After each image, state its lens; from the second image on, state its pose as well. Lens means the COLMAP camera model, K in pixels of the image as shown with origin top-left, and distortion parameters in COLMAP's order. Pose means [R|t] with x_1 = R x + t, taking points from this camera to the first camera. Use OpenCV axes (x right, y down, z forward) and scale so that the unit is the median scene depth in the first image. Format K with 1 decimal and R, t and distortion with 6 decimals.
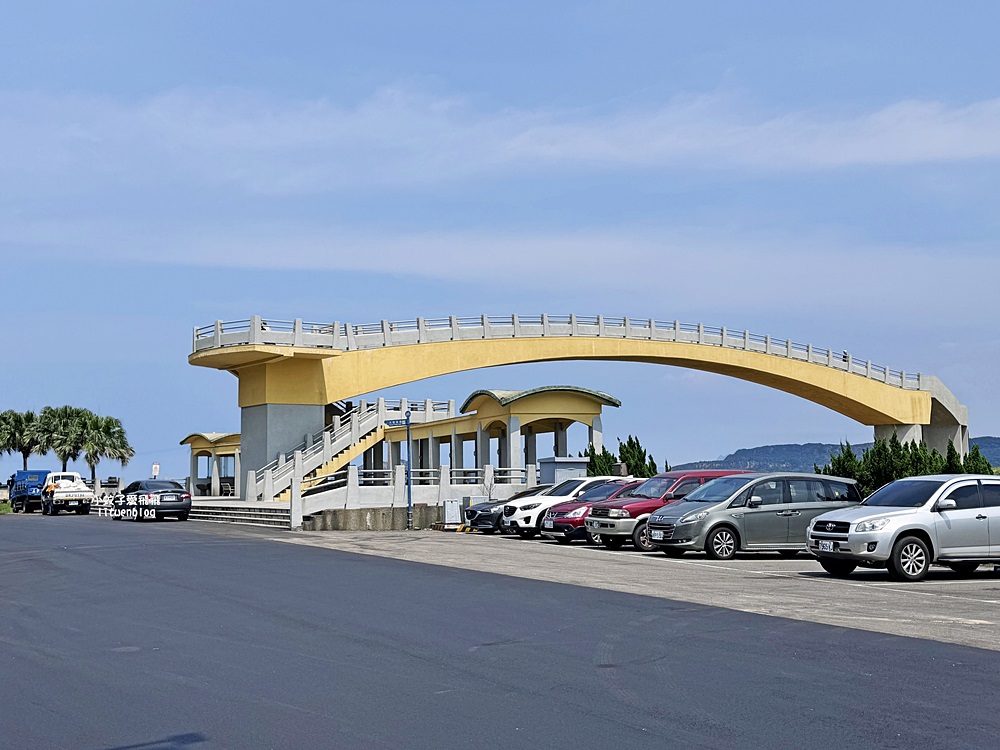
lens RADIAL K [[1148.0, 0, 499.2], [0, 1148.0, 374.7], [0, 0, 1]] dist [0.110983, 0.000000]
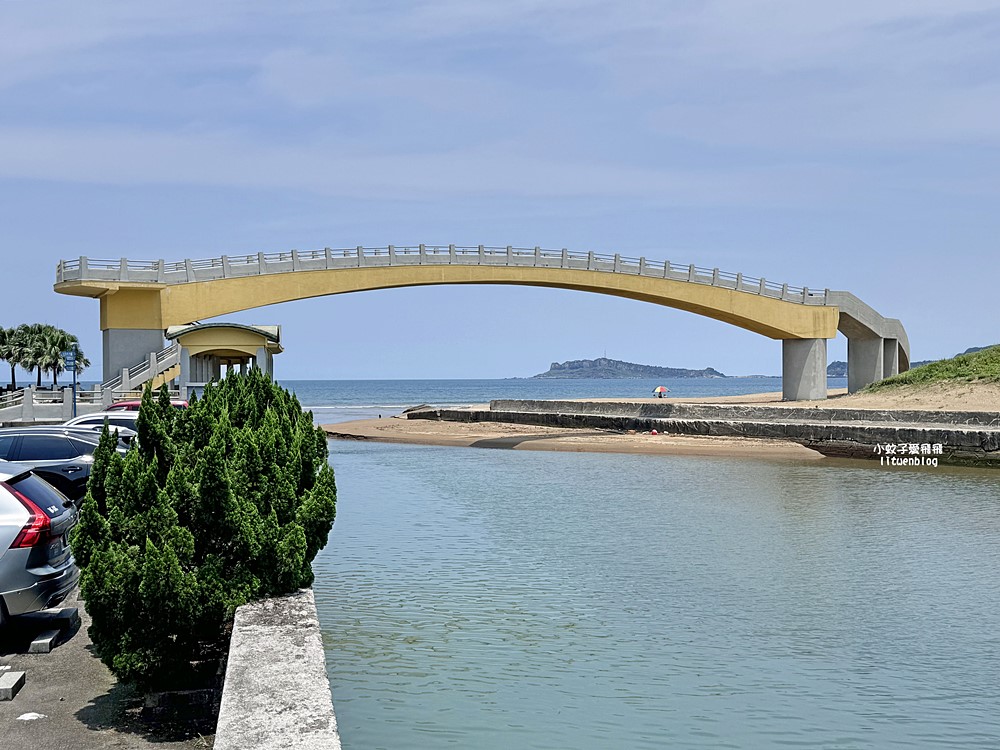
lens RADIAL K [[1148.0, 0, 500.2], [0, 1148.0, 375.7], [0, 0, 1]] dist [0.110983, 0.000000]
pose [[0.983377, 0.007372, -0.181423, 0.369920], [0.008934, 0.996001, 0.088898, -0.026561], [0.181353, -0.089041, 0.979379, -0.100325]]
